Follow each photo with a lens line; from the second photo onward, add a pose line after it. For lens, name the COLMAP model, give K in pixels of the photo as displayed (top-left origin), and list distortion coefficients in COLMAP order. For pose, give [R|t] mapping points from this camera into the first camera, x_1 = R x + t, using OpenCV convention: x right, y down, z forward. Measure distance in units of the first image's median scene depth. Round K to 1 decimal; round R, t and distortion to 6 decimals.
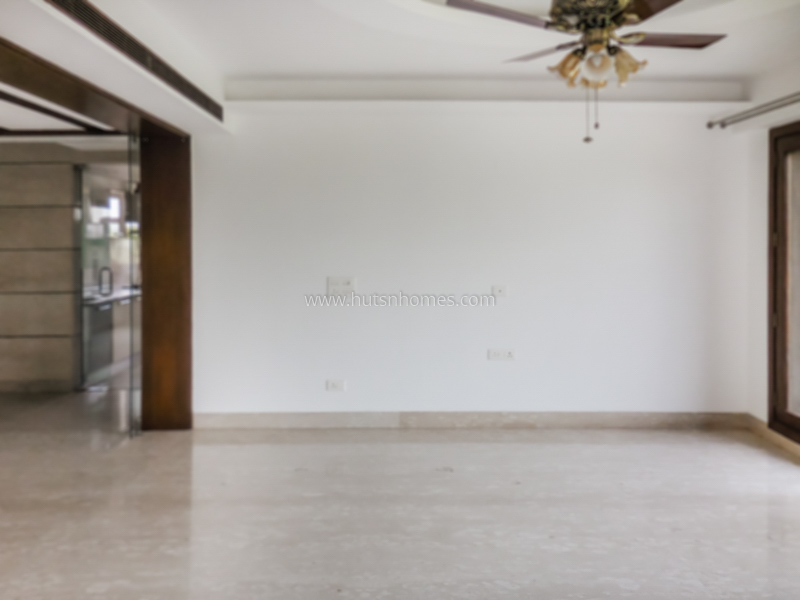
lens RADIAL K [[655.7, 0, 400.1], [0, 655.7, 301.5], [0, 0, 1]] dist [0.017493, 0.009579]
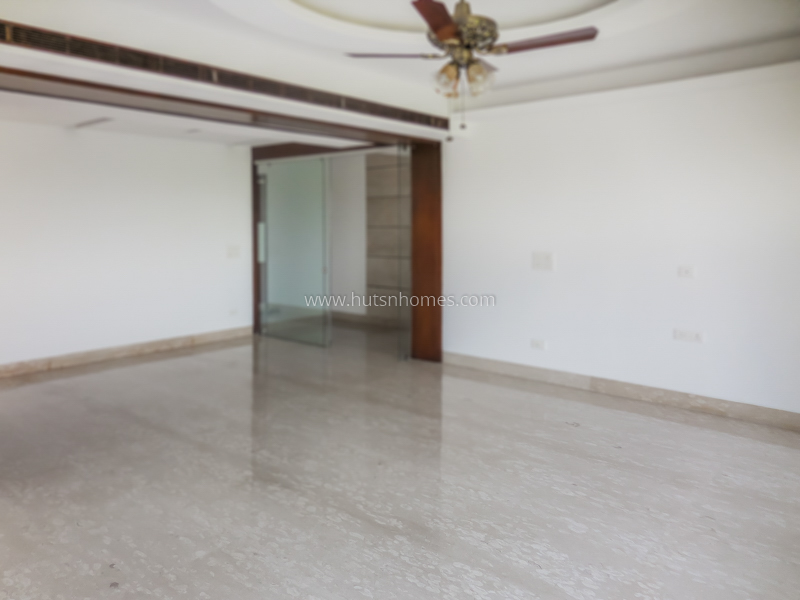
lens RADIAL K [[607.7, 0, 407.1], [0, 607.7, 300.3], [0, 0, 1]] dist [0.011865, 0.007825]
pose [[0.759775, 0.087339, -0.644293, 0.419905], [-0.067441, 0.996178, 0.055510, 0.003973], [0.646679, 0.001276, 0.762761, 0.014679]]
